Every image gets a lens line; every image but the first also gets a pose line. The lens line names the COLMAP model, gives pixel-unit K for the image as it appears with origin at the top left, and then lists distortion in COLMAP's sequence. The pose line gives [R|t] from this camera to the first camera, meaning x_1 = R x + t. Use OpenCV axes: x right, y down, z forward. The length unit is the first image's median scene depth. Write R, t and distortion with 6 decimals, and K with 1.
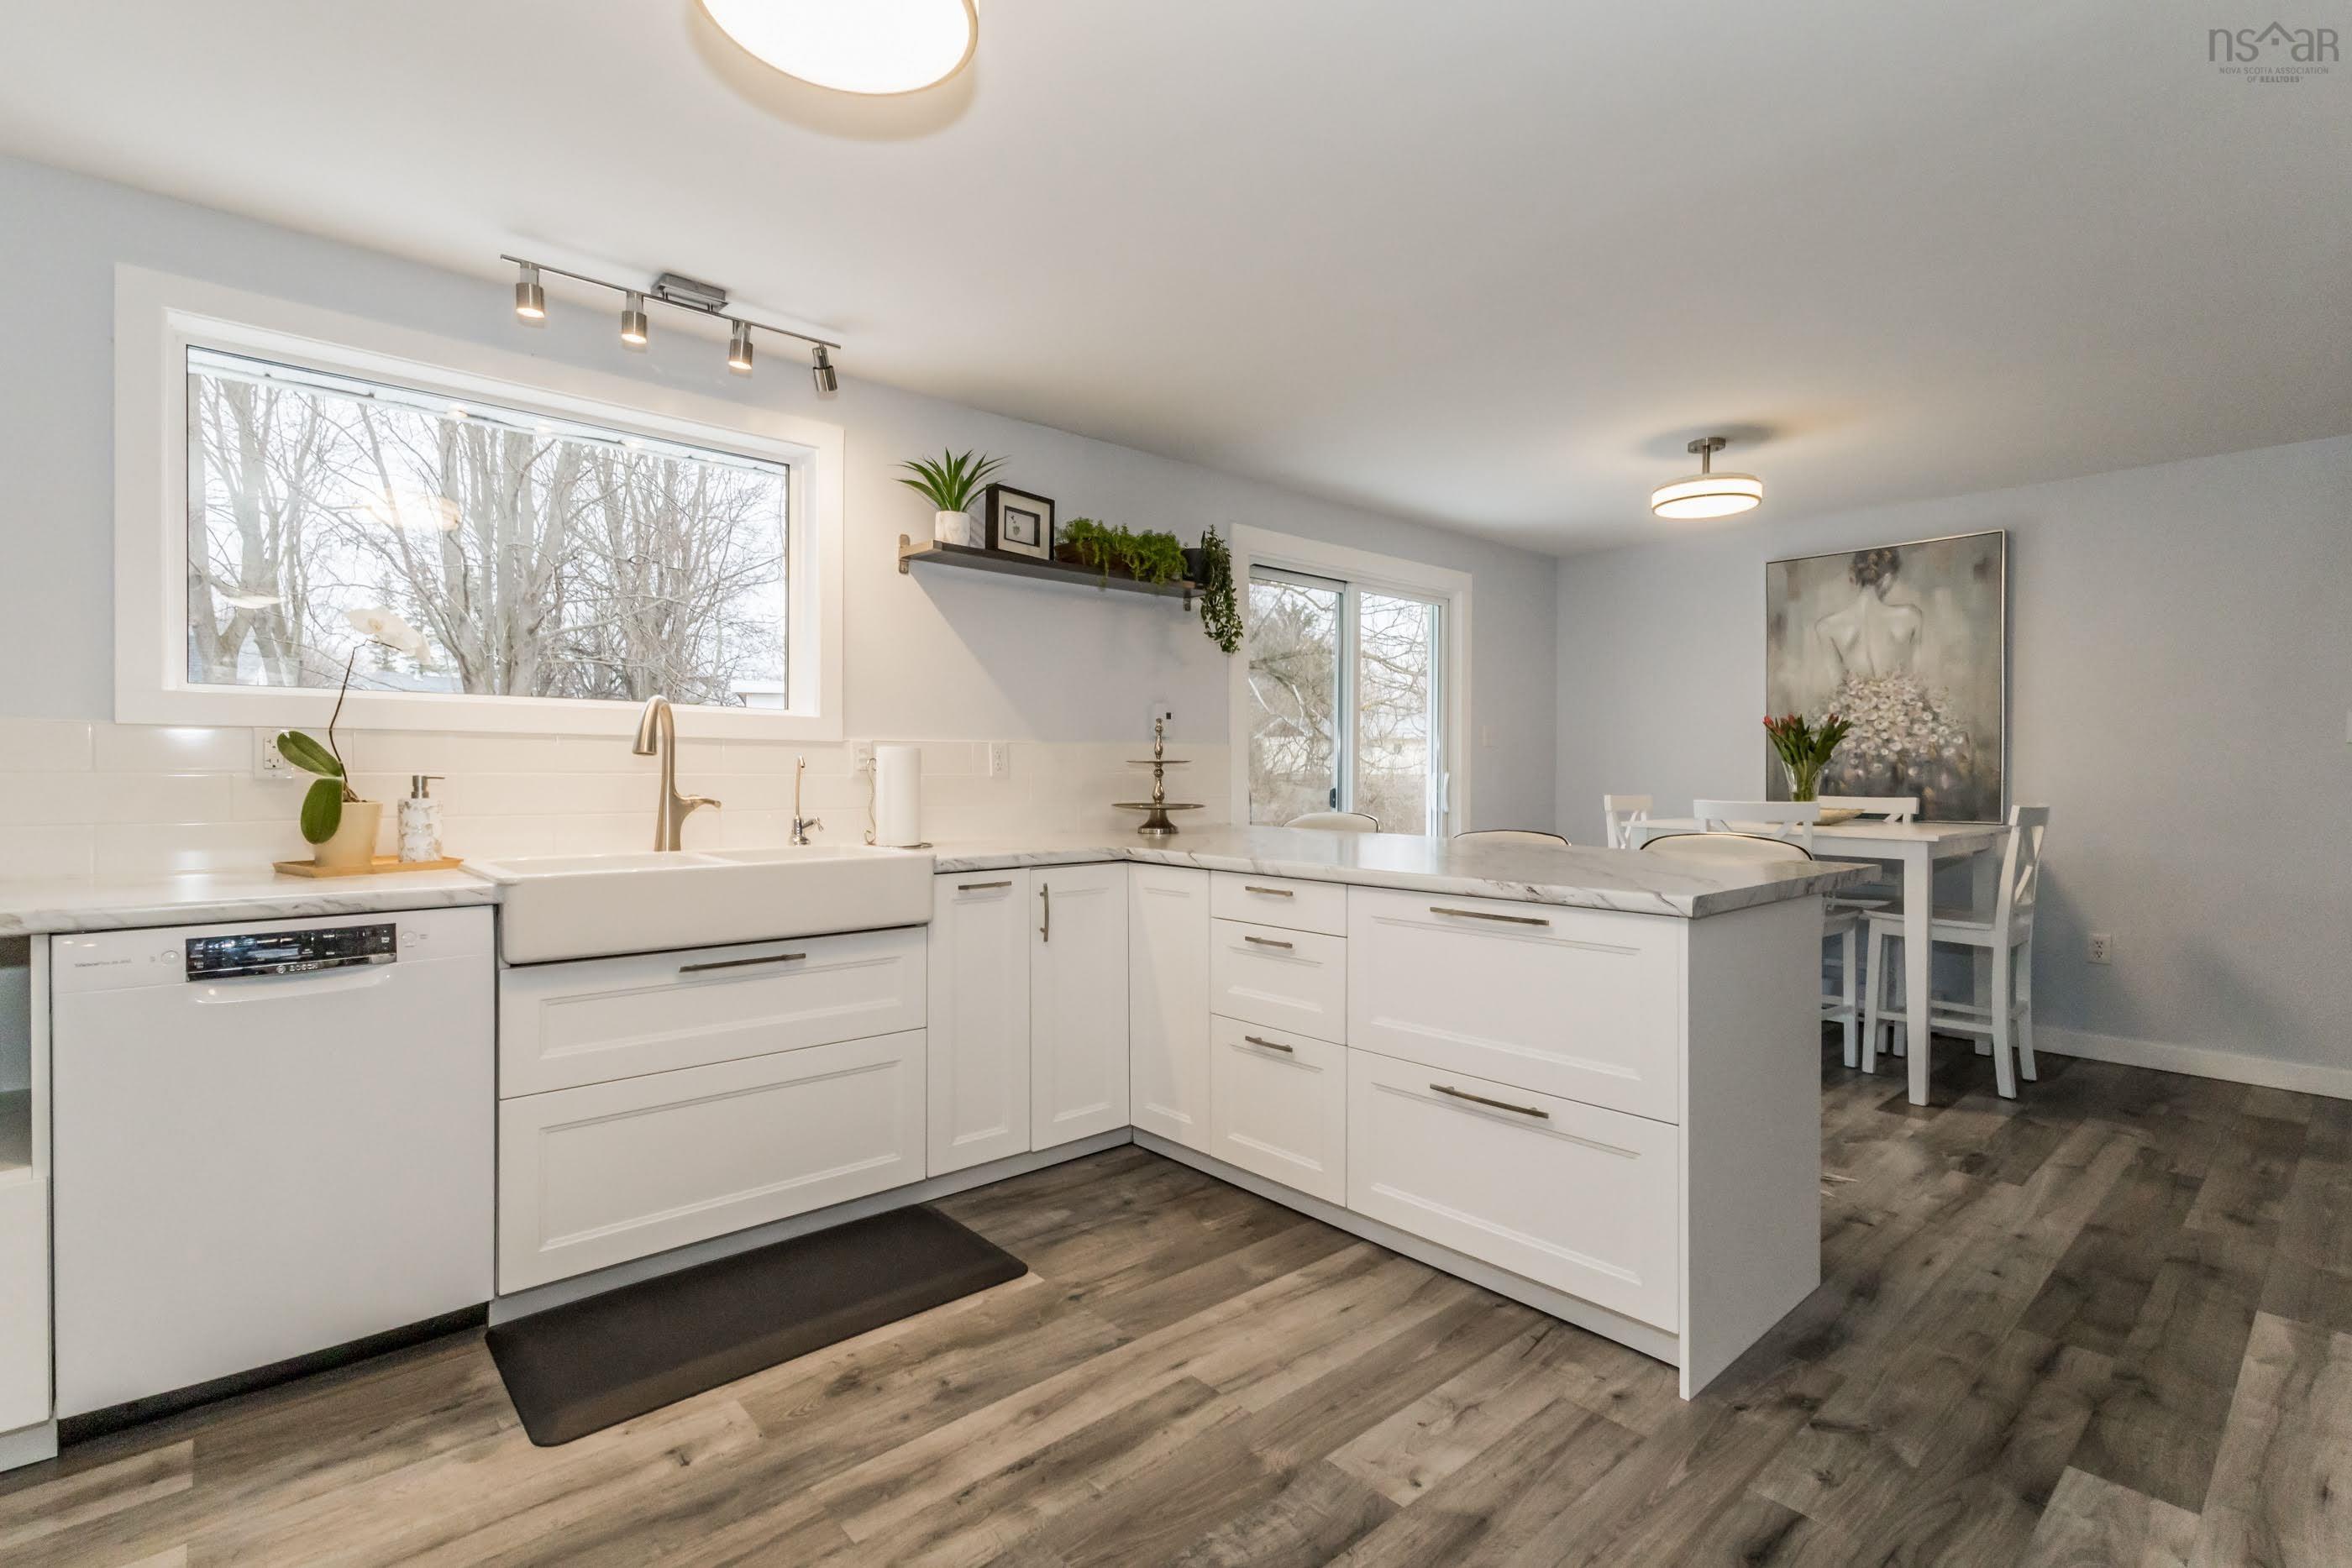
lens RADIAL K [[1078.9, 0, 1172.4], [0, 1078.9, 784.3], [0, 0, 1]] dist [0.004897, 0.000354]
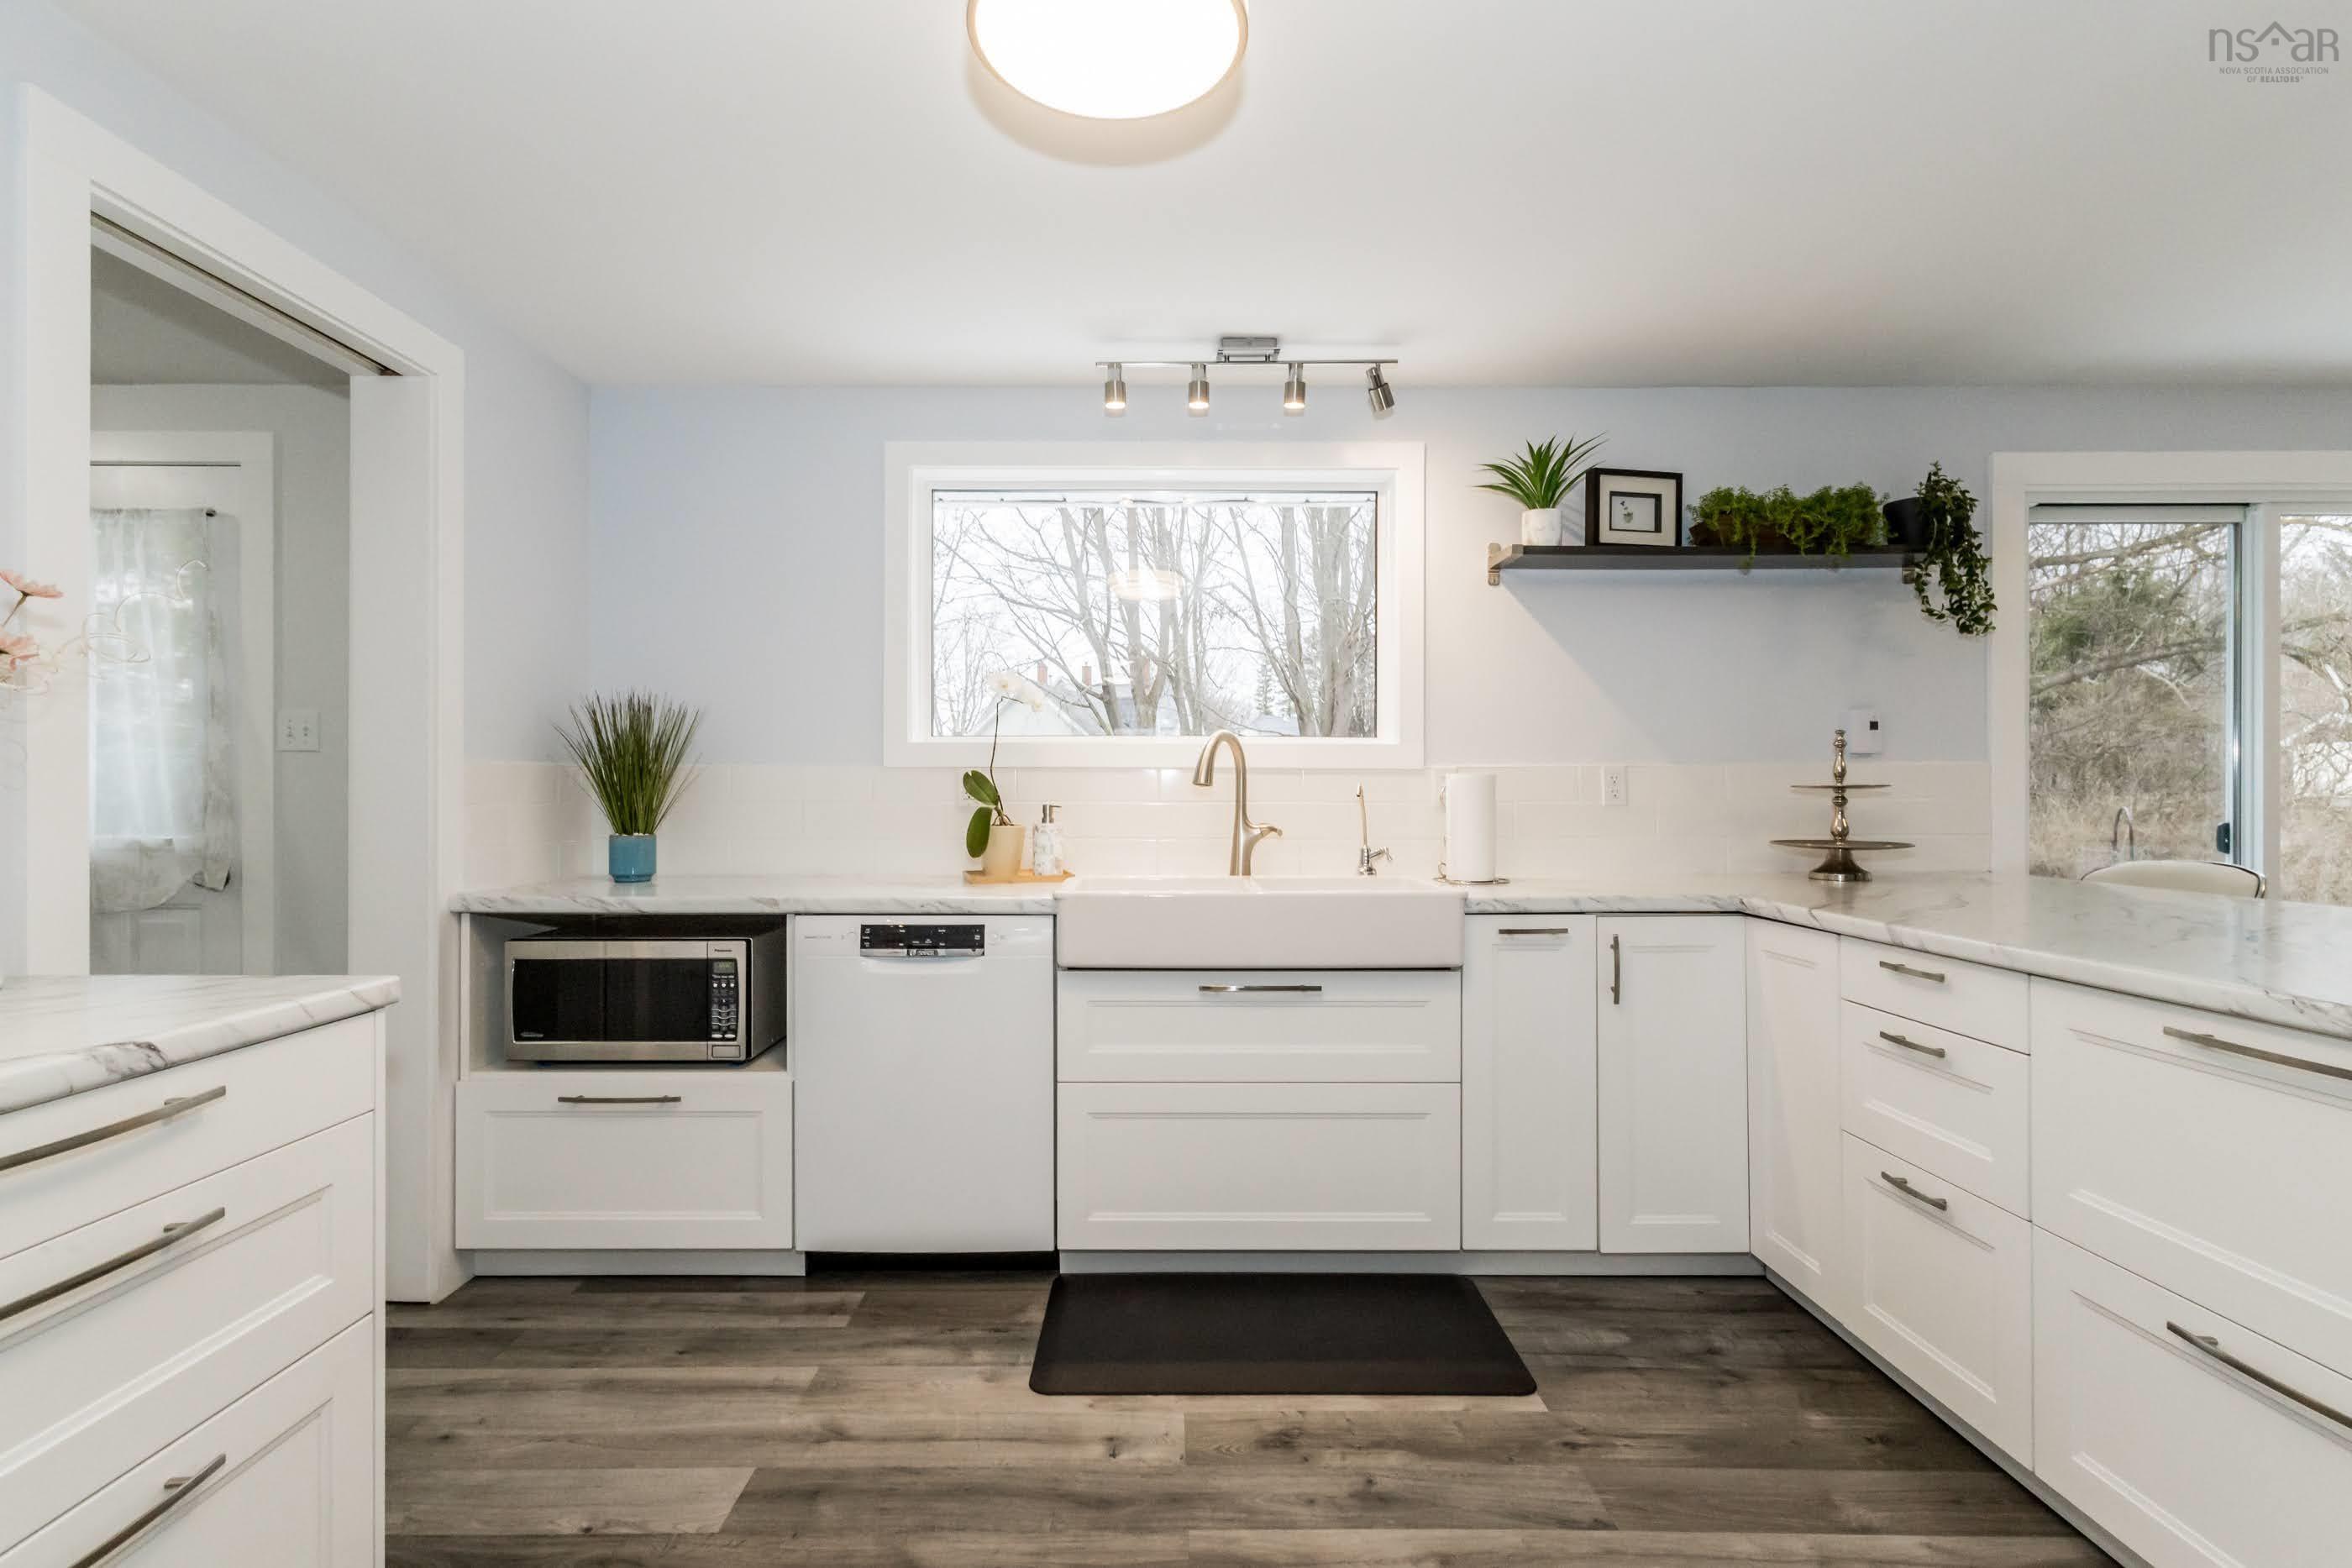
lens RADIAL K [[1085.9, 0, 1162.1], [0, 1085.9, 796.5], [0, 0, 1]] dist [0.001982, 0.000657]
pose [[0.748431, -0.002550, -0.663208, 0.181746], [-0.005190, 0.999939, -0.009702, -0.005078], [0.663192, 0.010703, 0.748373, 0.140530]]
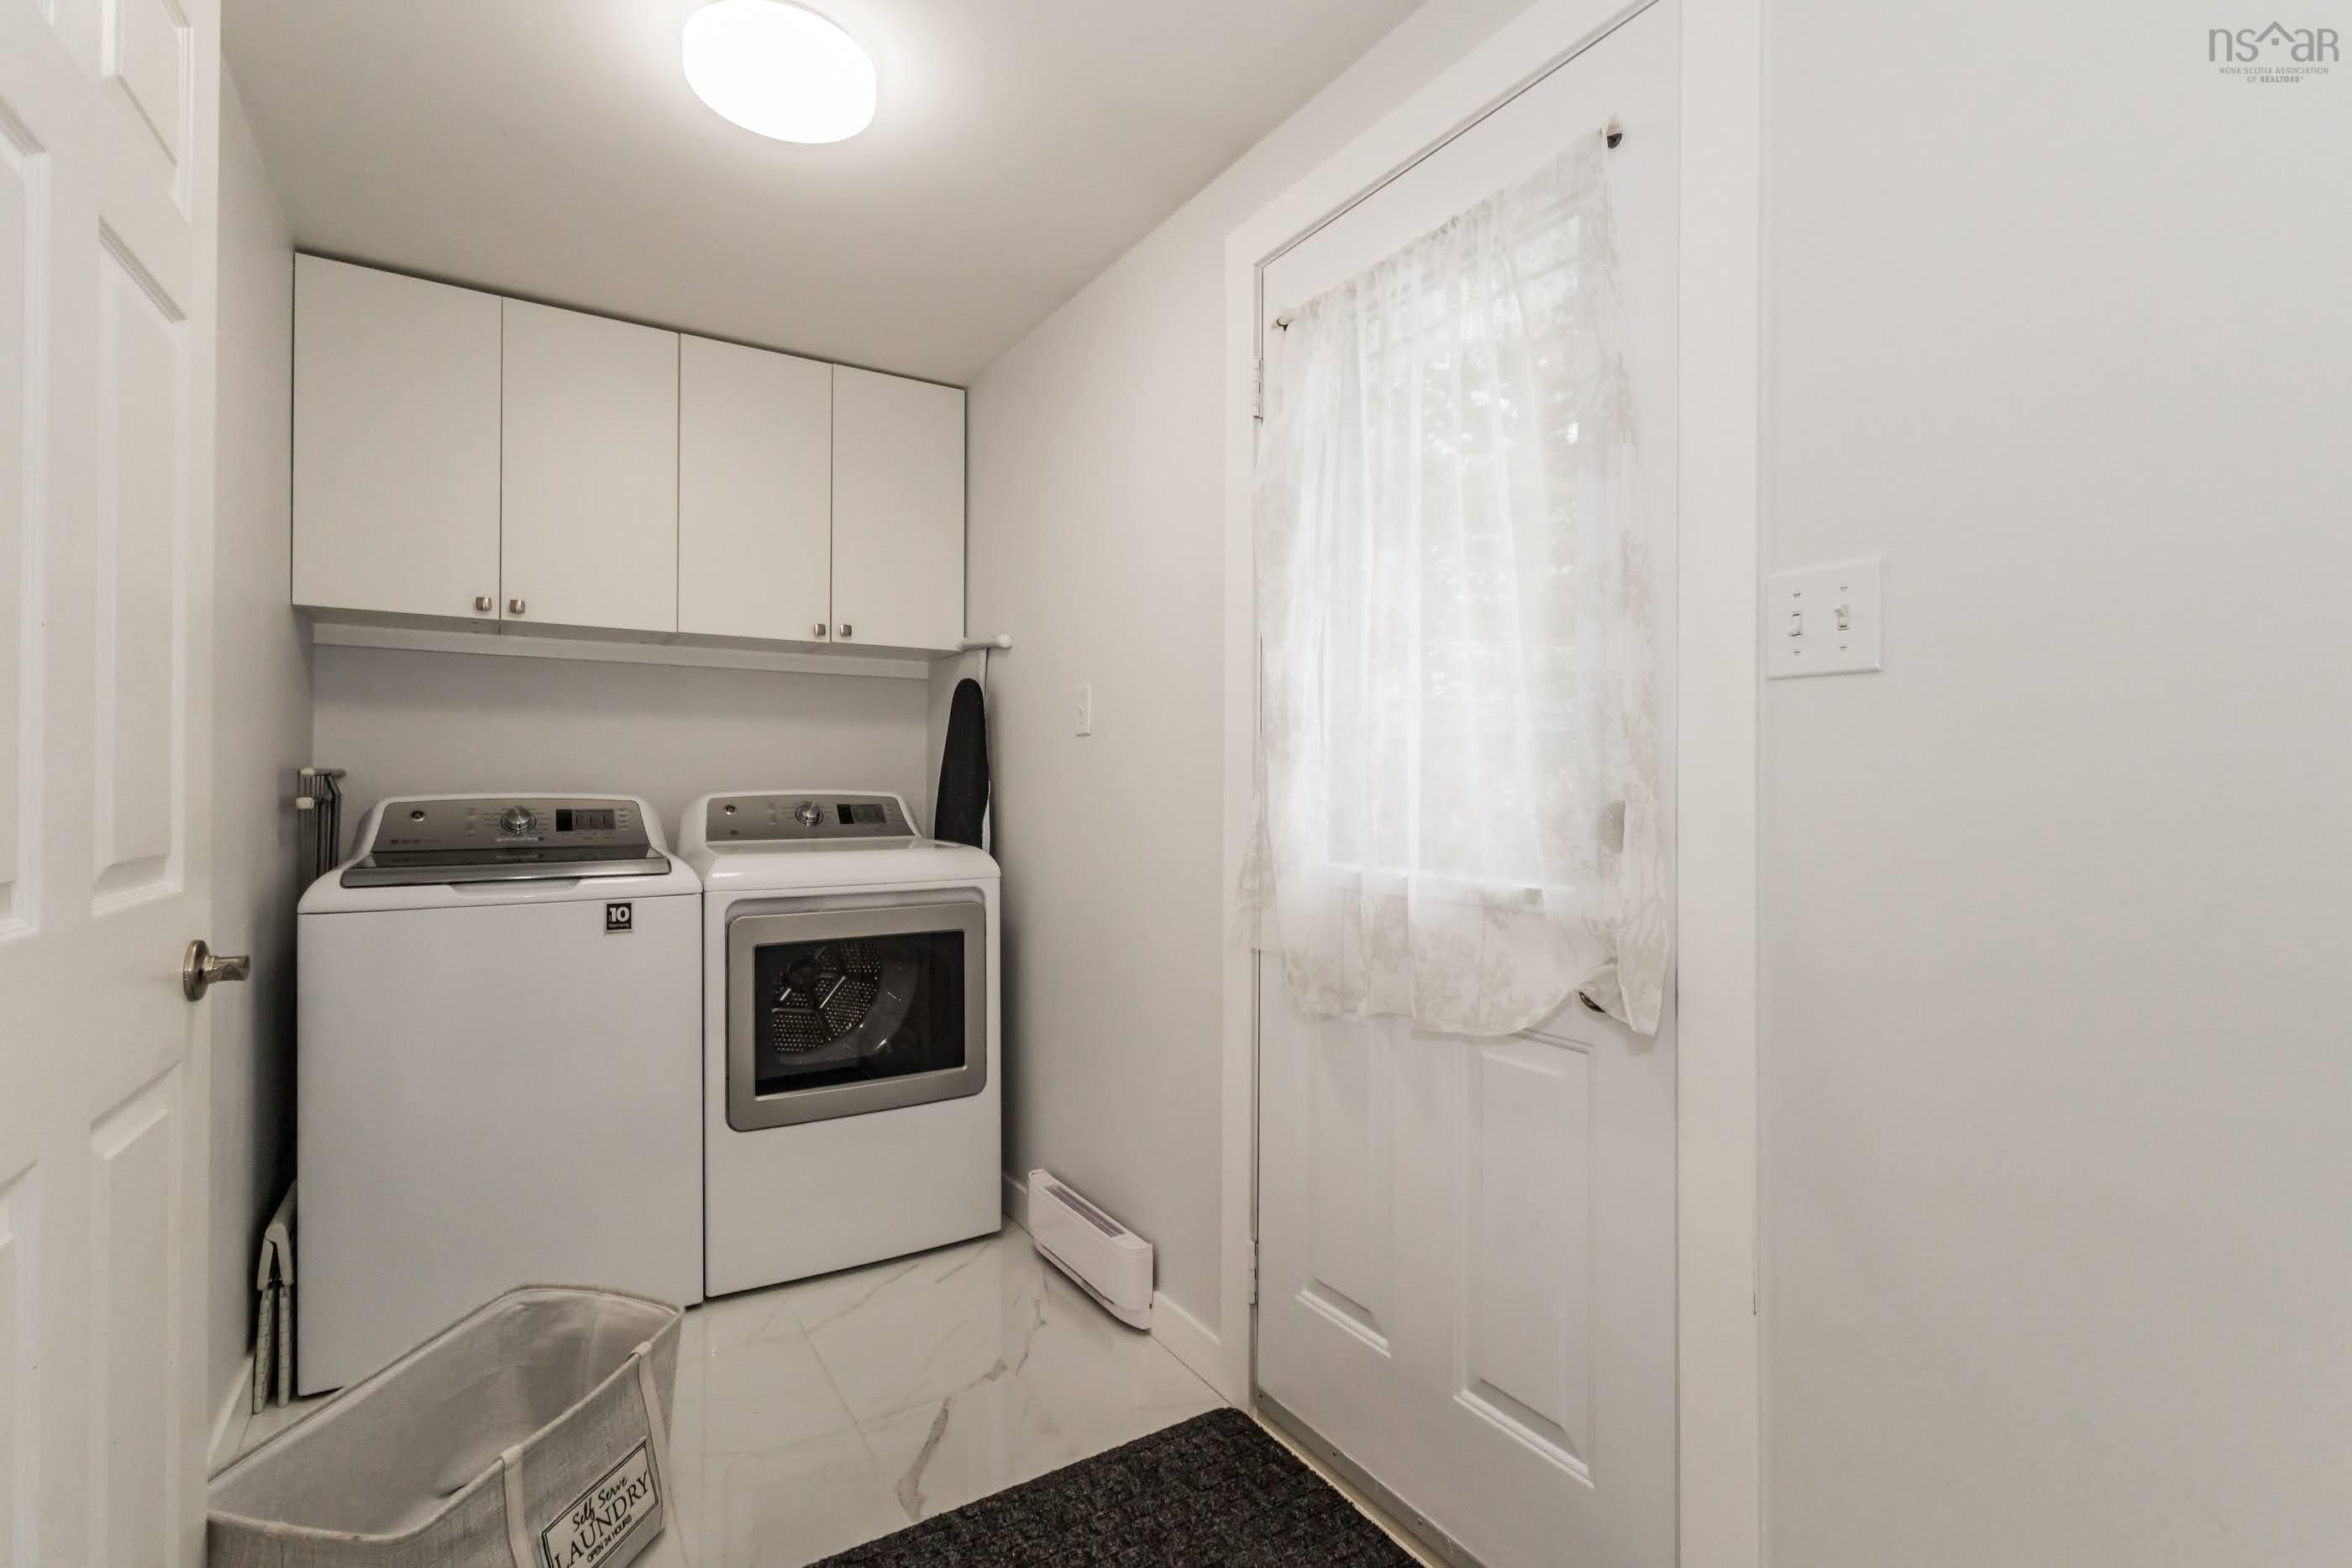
lens RADIAL K [[1078.9, 0, 1172.4], [0, 1078.9, 784.3], [0, 0, 1]] dist [0.004897, 0.000354]
pose [[-0.159248, -0.004038, -0.987230, -0.773722], [-0.016986, 0.999855, -0.001349, -0.012353], [0.987092, 0.016554, -0.159294, 0.212849]]
